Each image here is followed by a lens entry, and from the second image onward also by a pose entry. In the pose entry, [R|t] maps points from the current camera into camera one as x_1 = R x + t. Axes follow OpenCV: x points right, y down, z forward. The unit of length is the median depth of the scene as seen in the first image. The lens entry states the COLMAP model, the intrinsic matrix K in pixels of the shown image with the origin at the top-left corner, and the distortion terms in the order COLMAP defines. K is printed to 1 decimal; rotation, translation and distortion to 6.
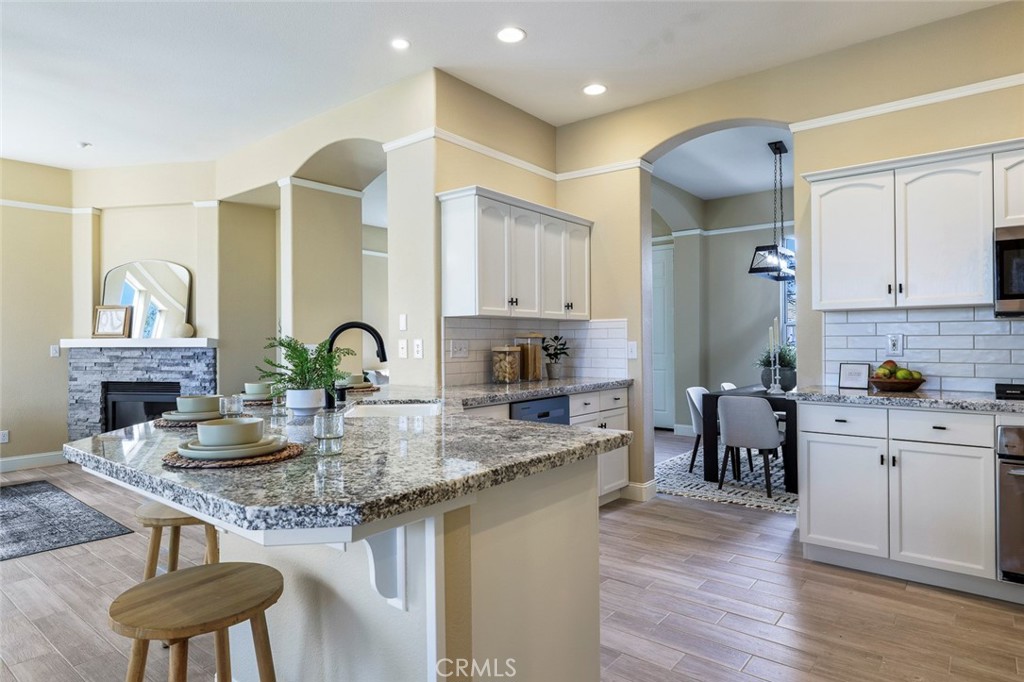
lens RADIAL K [[585.9, 0, 512.9], [0, 585.9, 337.5], [0, 0, 1]] dist [-0.001045, 0.001384]
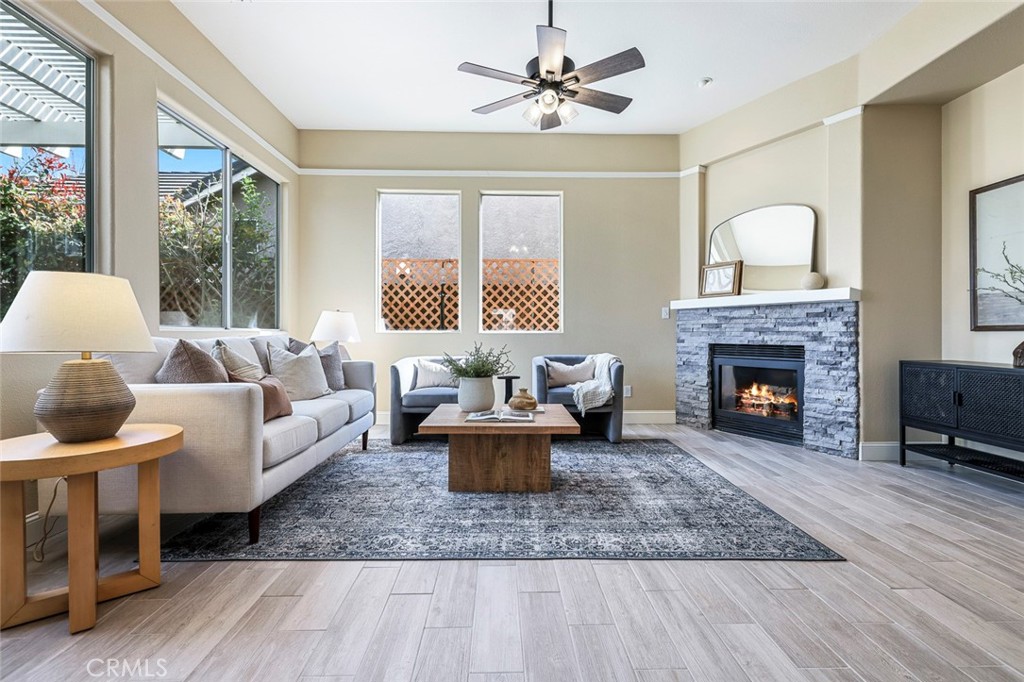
lens RADIAL K [[479.6, 0, 514.3], [0, 479.6, 334.1], [0, 0, 1]] dist [-0.000223, -0.000029]
pose [[0.646374, 0.006703, -0.762991, -0.321869], [-0.000898, 0.999967, 0.008024, 0.055716], [0.763020, -0.004501, 0.646359, 0.261208]]
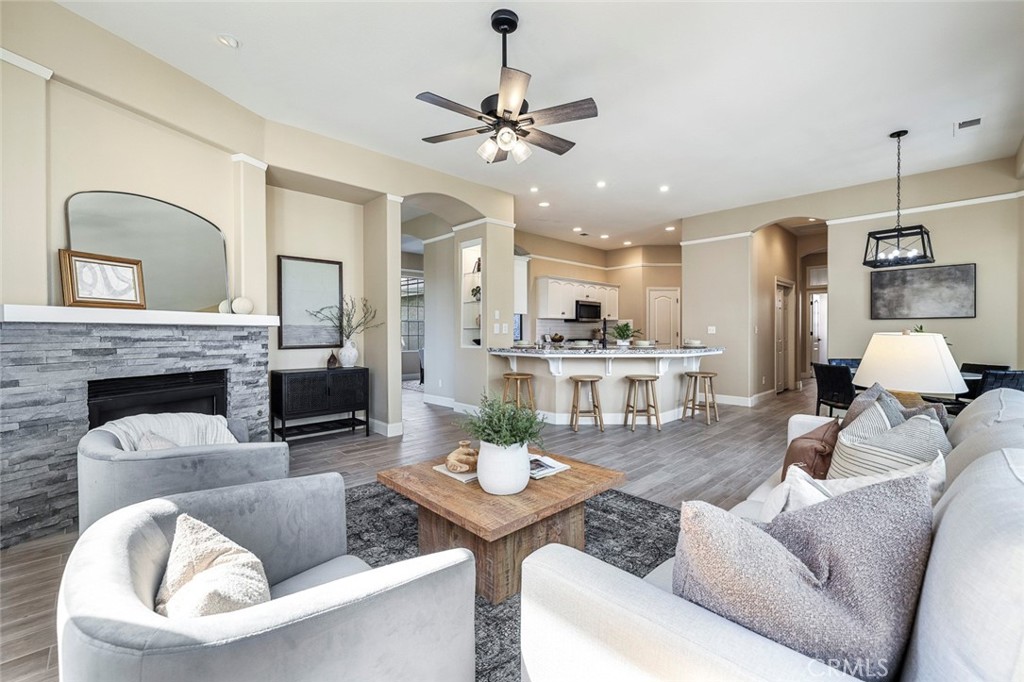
lens RADIAL K [[430.2, 0, 513.2], [0, 430.2, 334.0], [0, 0, 1]] dist [-0.001488, 0.000060]
pose [[0.125451, 0.001784, 0.992098, -1.120238], [-0.005263, 0.999986, -0.001133, 0.027154], [-0.992086, -0.005079, 0.125458, 0.540447]]
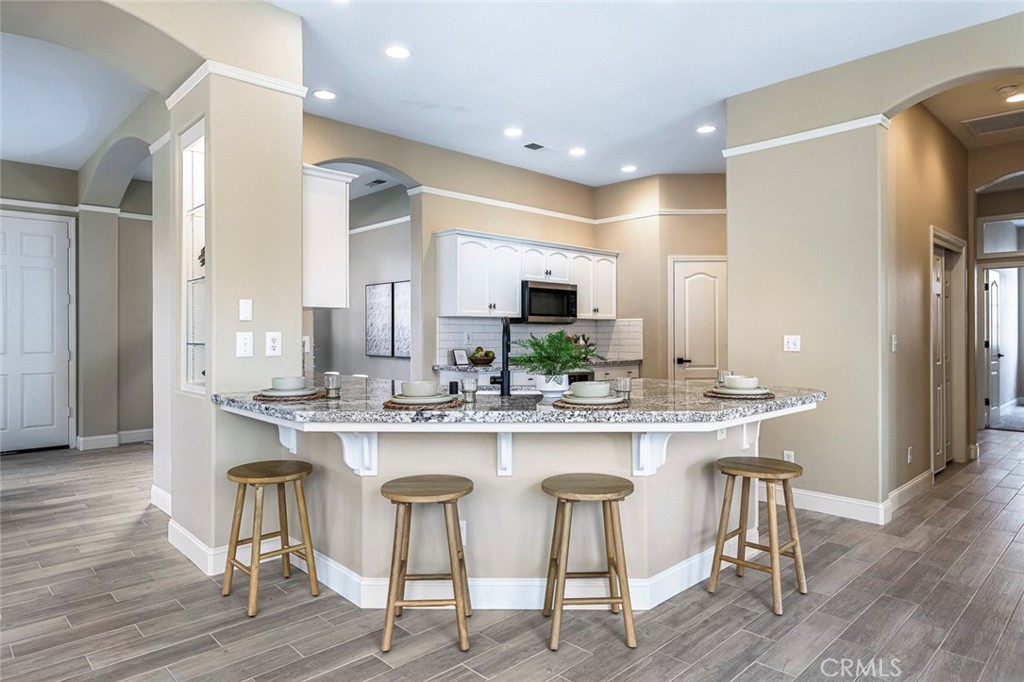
lens RADIAL K [[613.0, 0, 510.5], [0, 613.0, 333.2], [0, 0, 1]] dist [-0.000344, 0.000254]
pose [[0.136956, 0.007076, 0.990552, -0.659820], [-0.004572, 0.999968, -0.006512, 0.005825], [-0.990567, -0.003637, 0.136984, 0.382857]]
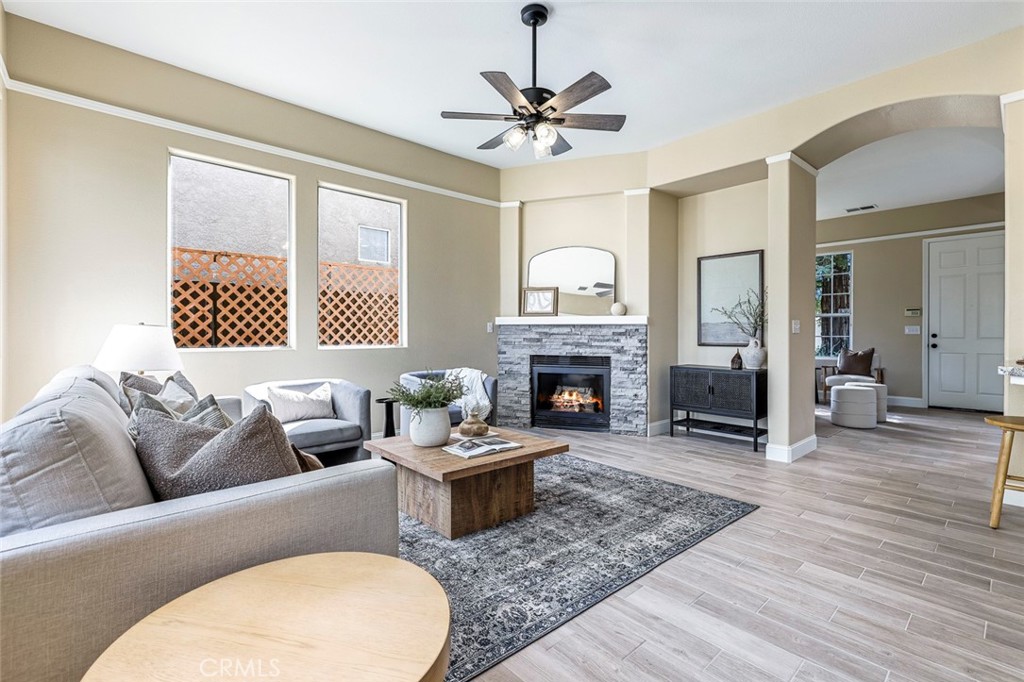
lens RADIAL K [[461.3, 0, 512.9], [0, 461.3, 334.8], [0, 0, 1]] dist [0.001036, 0.000104]
pose [[0.987211, 0.009223, -0.159151, -0.616621], [-0.007880, 0.999928, 0.009066, 0.029859], [0.159223, -0.007696, 0.987213, 0.123457]]
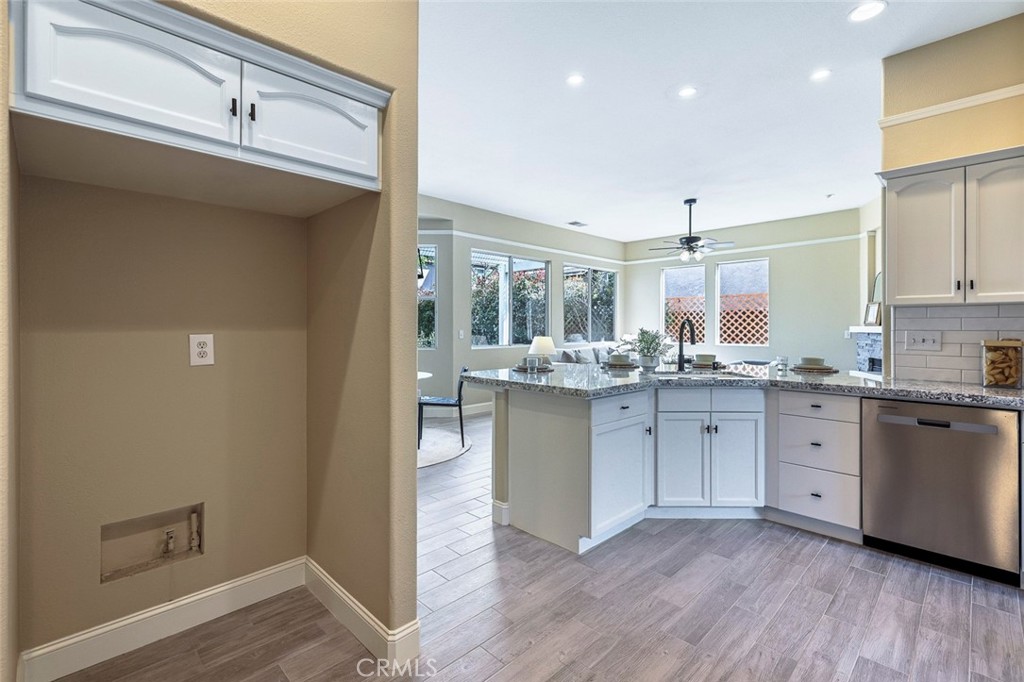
lens RADIAL K [[464.1, 0, 512.6], [0, 464.1, 327.8], [0, 0, 1]] dist [0.000100, -0.000055]
pose [[-0.114453, 0.007222, -0.993402, 0.490253], [0.005361, 0.999964, 0.006653, -0.006442], [0.993414, -0.004564, -0.114487, 0.308180]]
